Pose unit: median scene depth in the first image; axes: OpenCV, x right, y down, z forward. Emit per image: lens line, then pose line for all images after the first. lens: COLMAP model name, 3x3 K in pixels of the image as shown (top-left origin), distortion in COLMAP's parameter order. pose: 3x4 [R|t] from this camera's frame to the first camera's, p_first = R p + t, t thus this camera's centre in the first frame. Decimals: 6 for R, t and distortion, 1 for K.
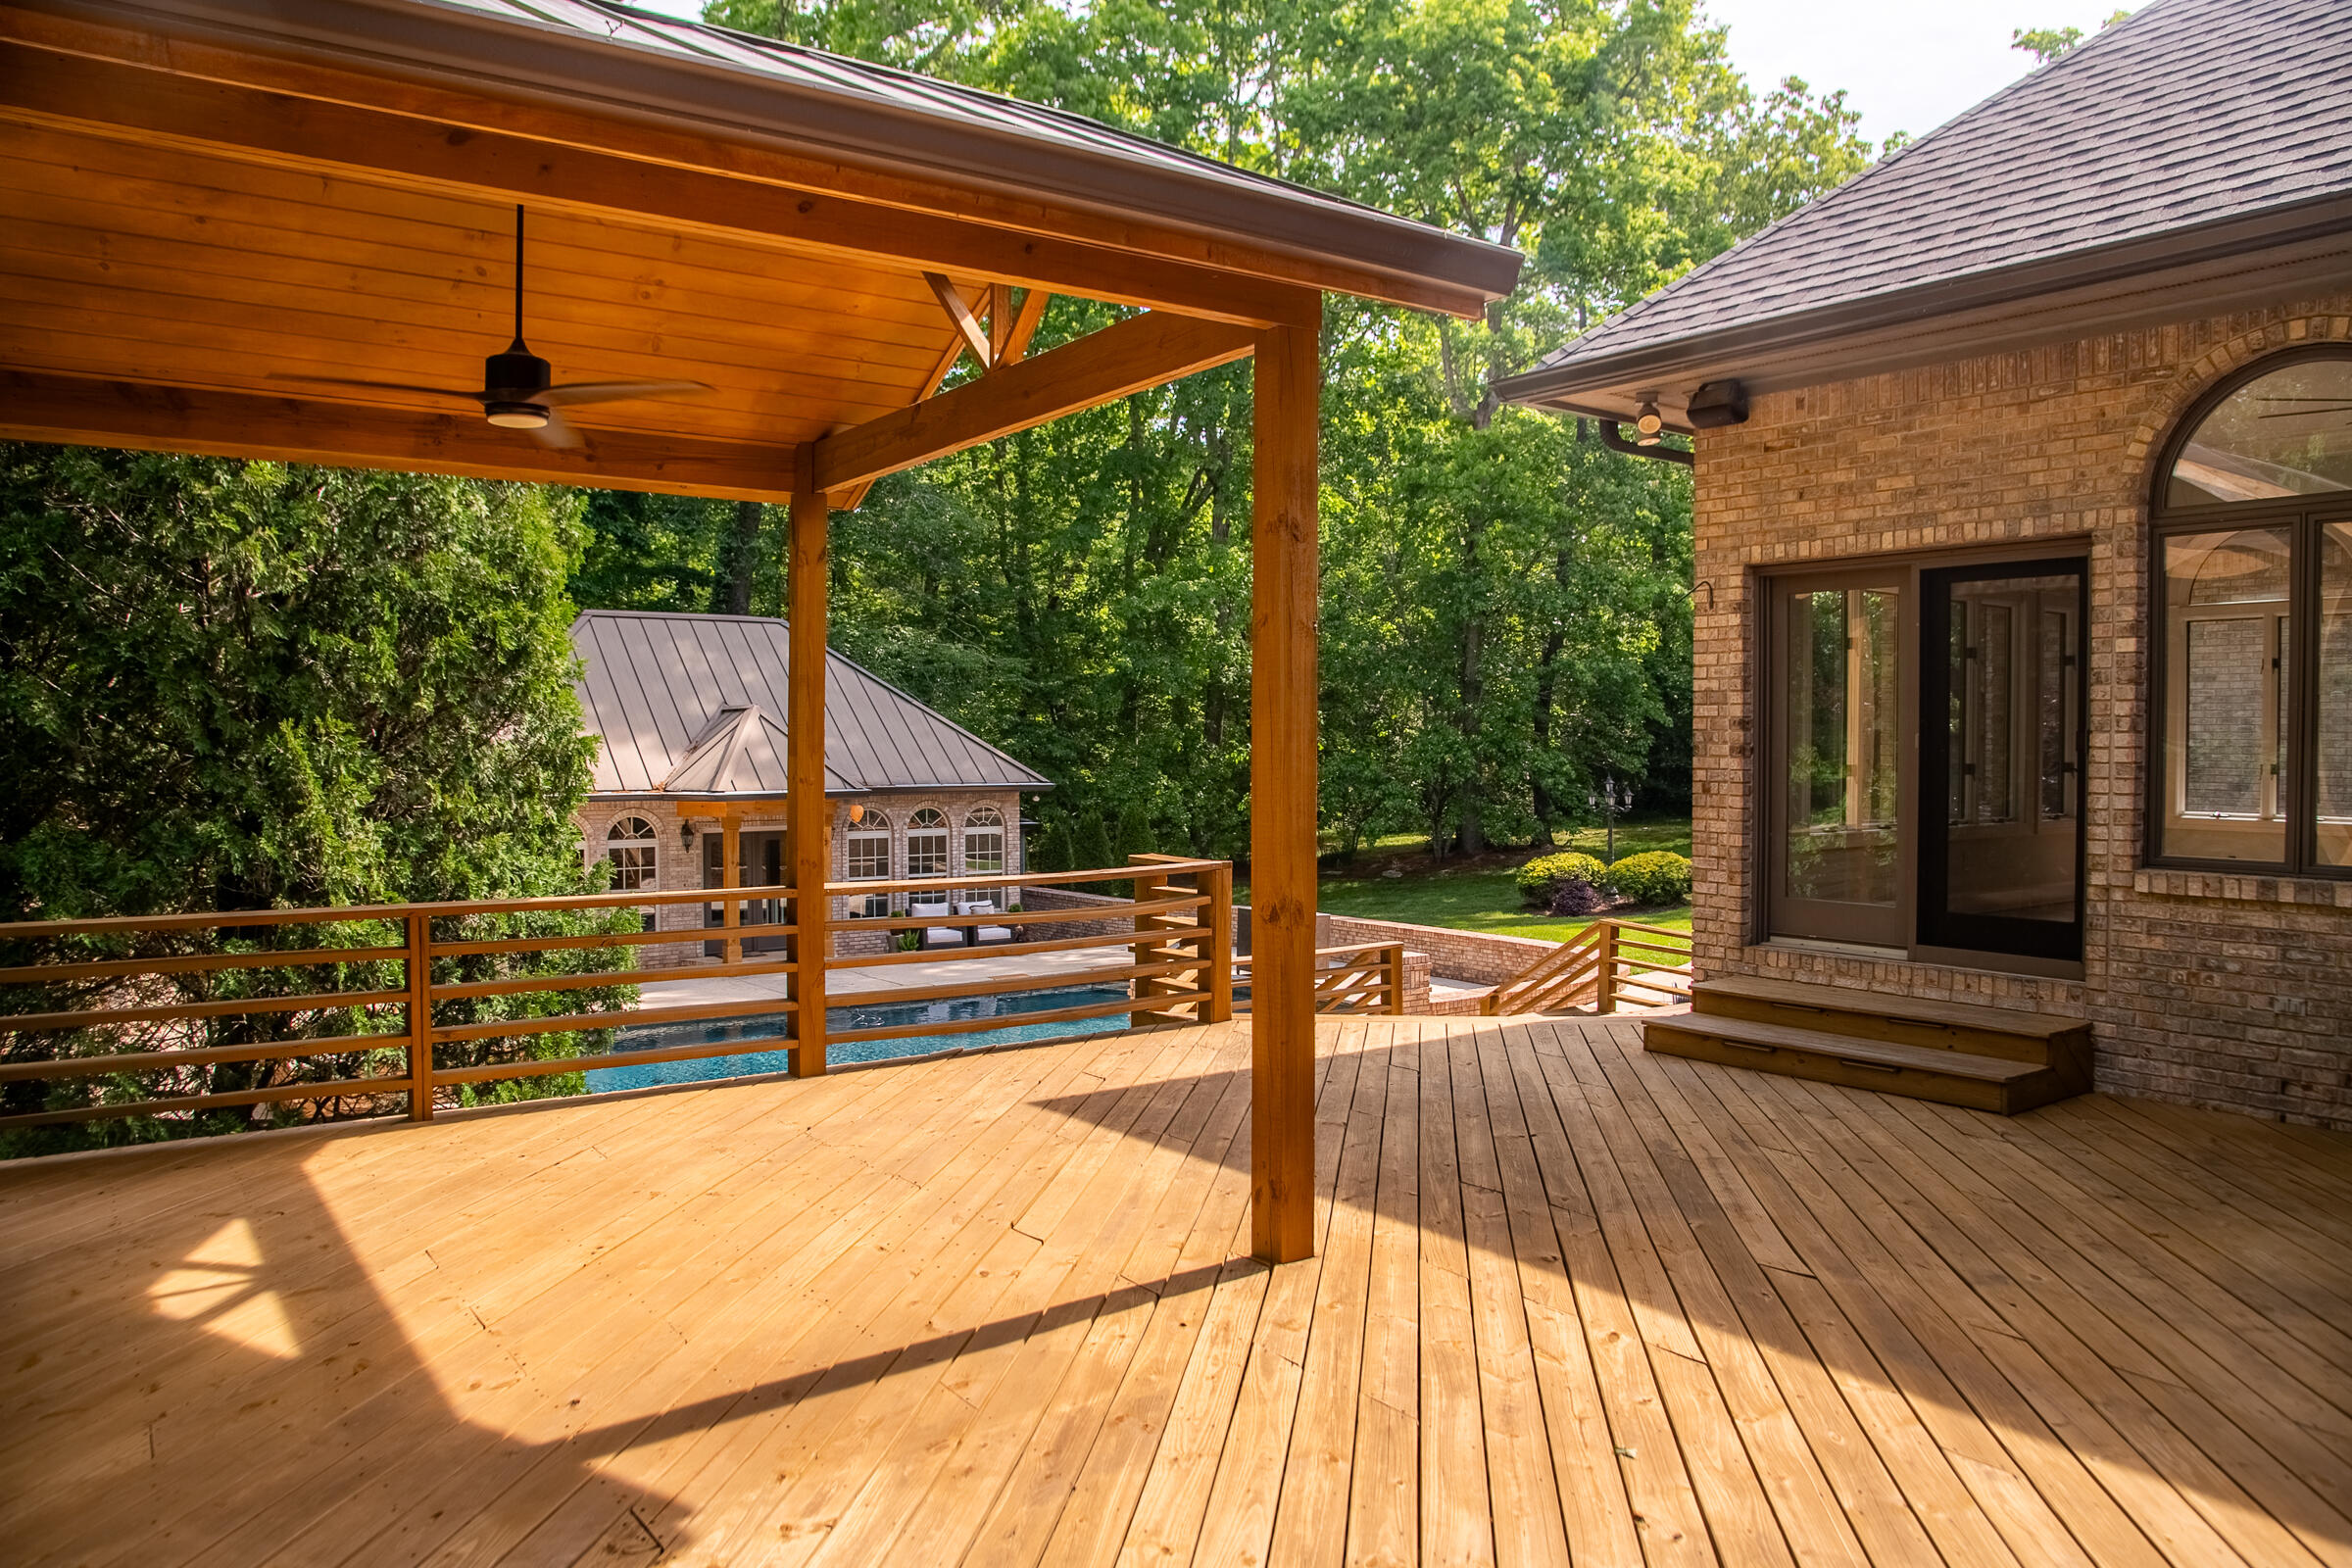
lens RADIAL K [[1630.3, 0, 1176.2], [0, 1630.3, 785.1], [0, 0, 1]] dist [-0.121818, 0.061310]
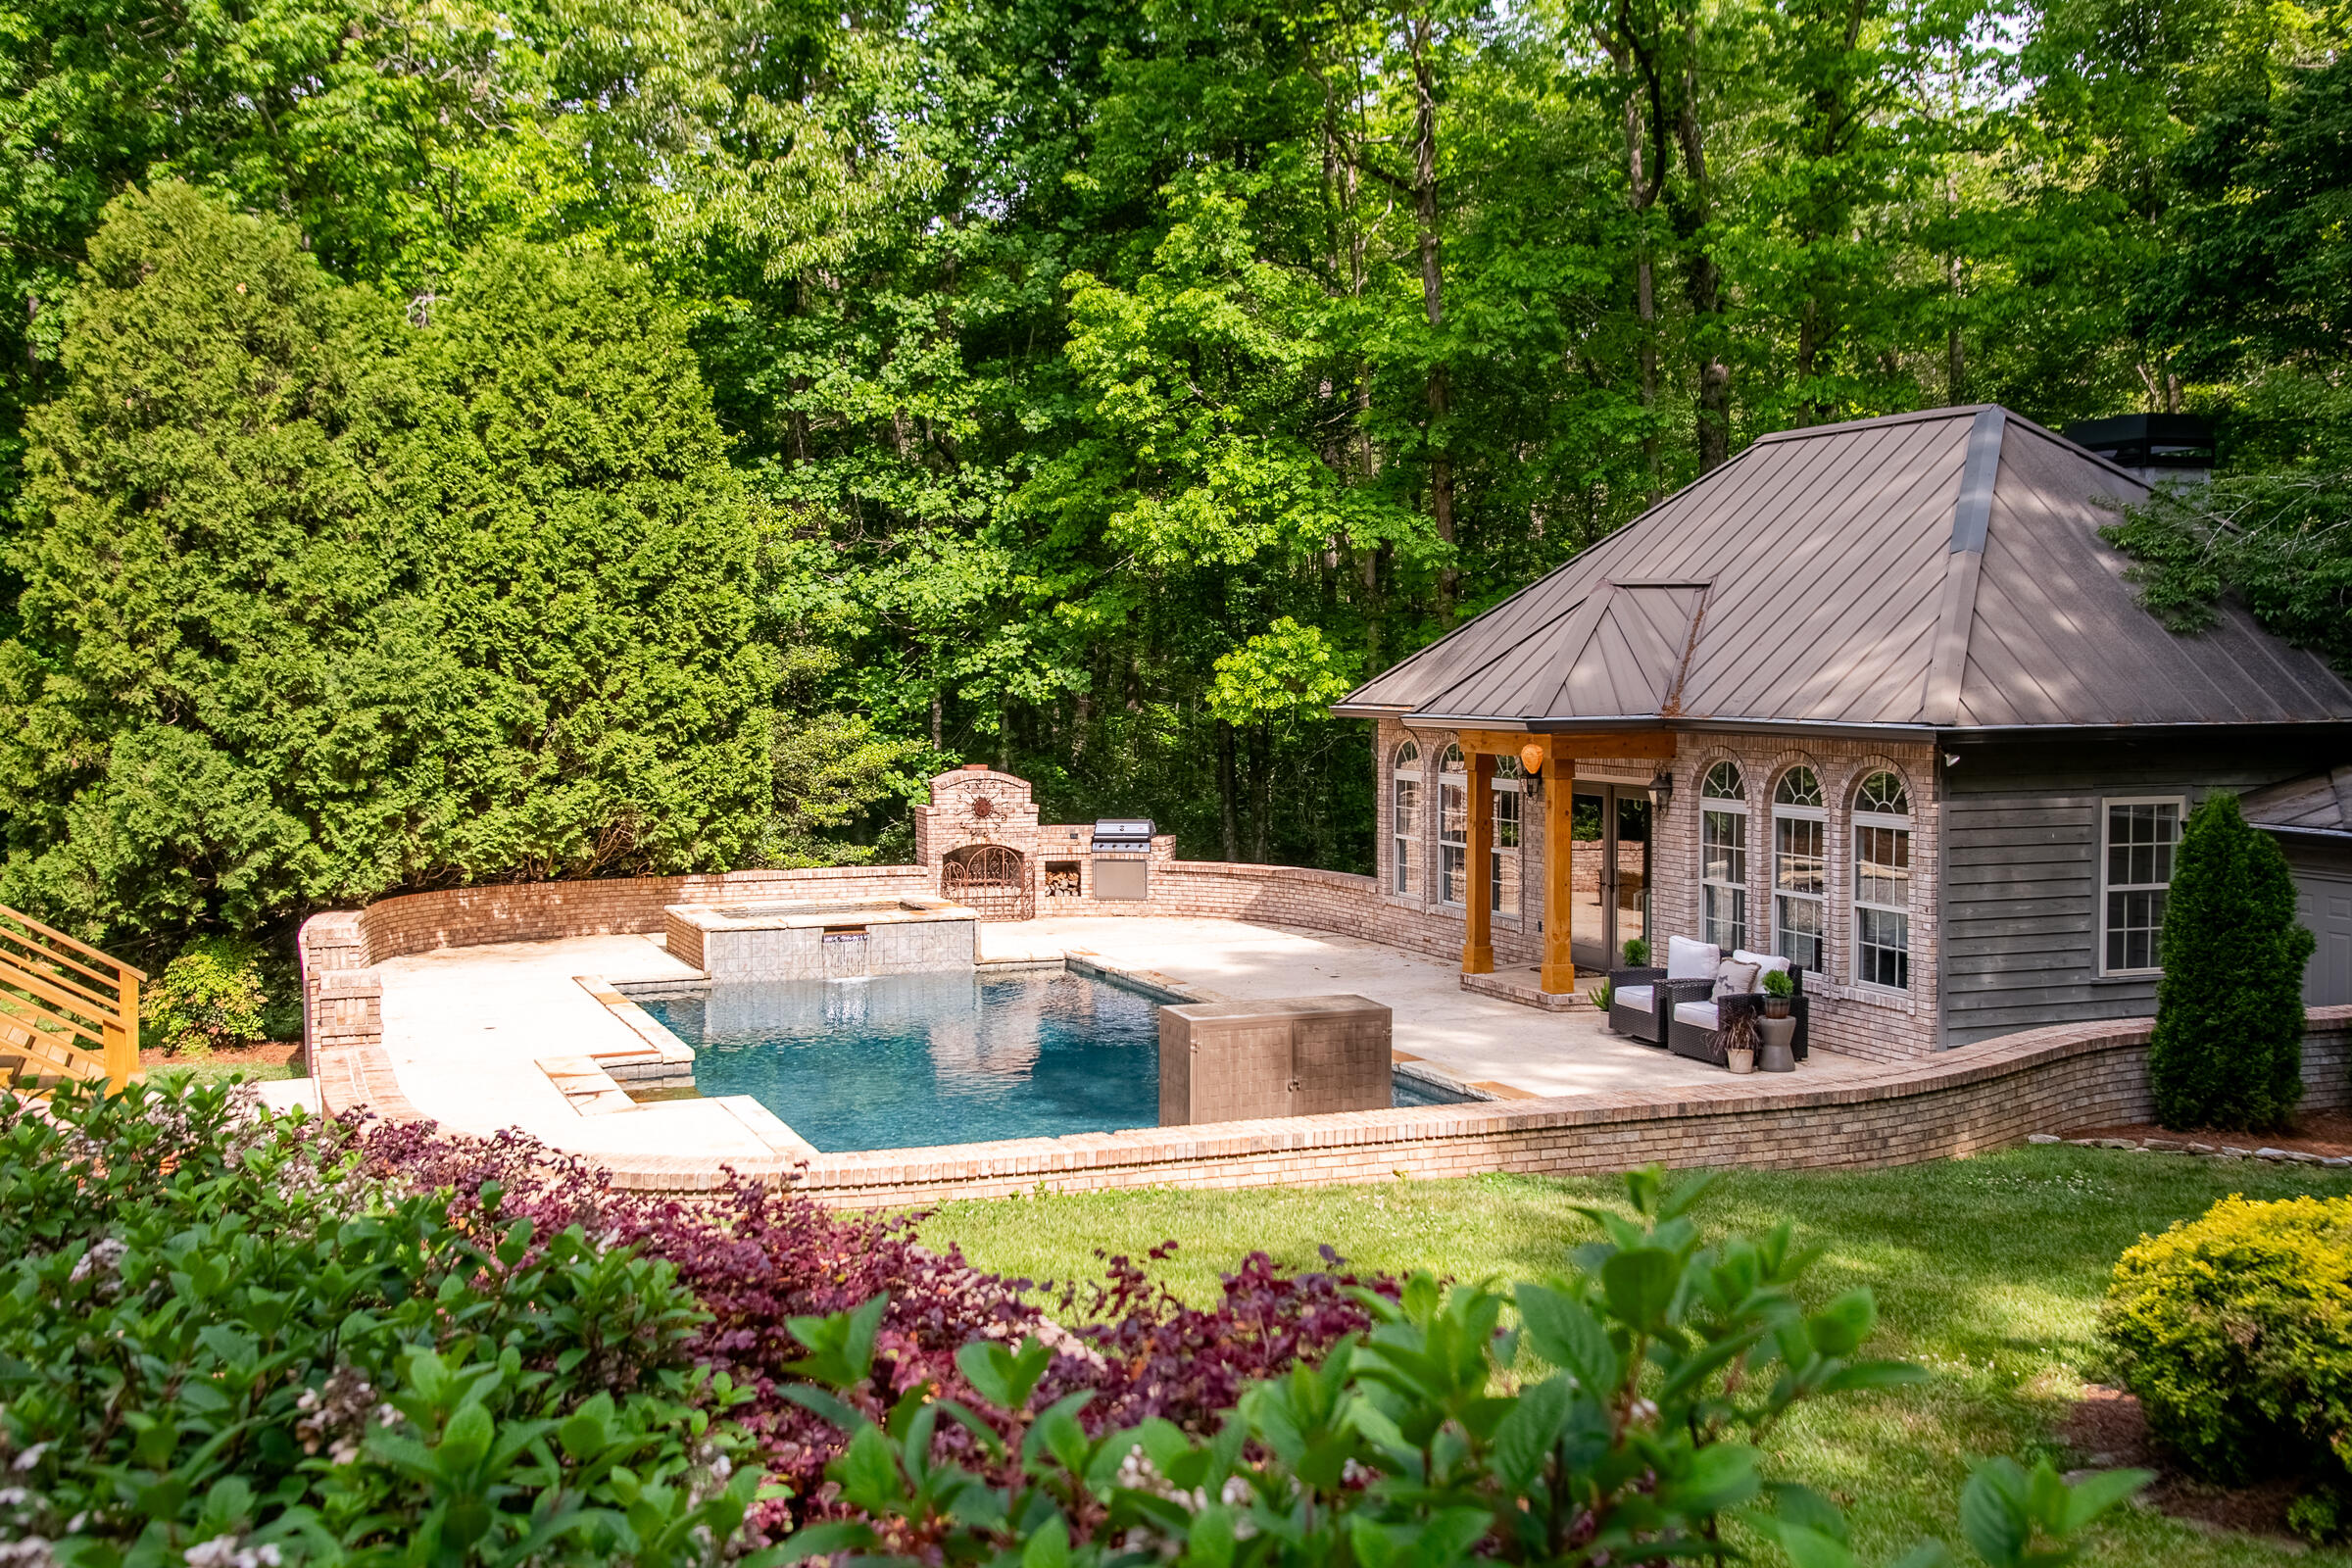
lens RADIAL K [[2352.1, 0, 1166.2], [0, 2352.1, 774.1], [0, 0, 1]] dist [0.030885, 0.000000]
pose [[-0.246963, 0.055375, -0.967441, 0.634315], [-0.016897, 0.997968, 0.061435, -0.026301], [0.968878, 0.031519, -0.245526, 1.020000]]
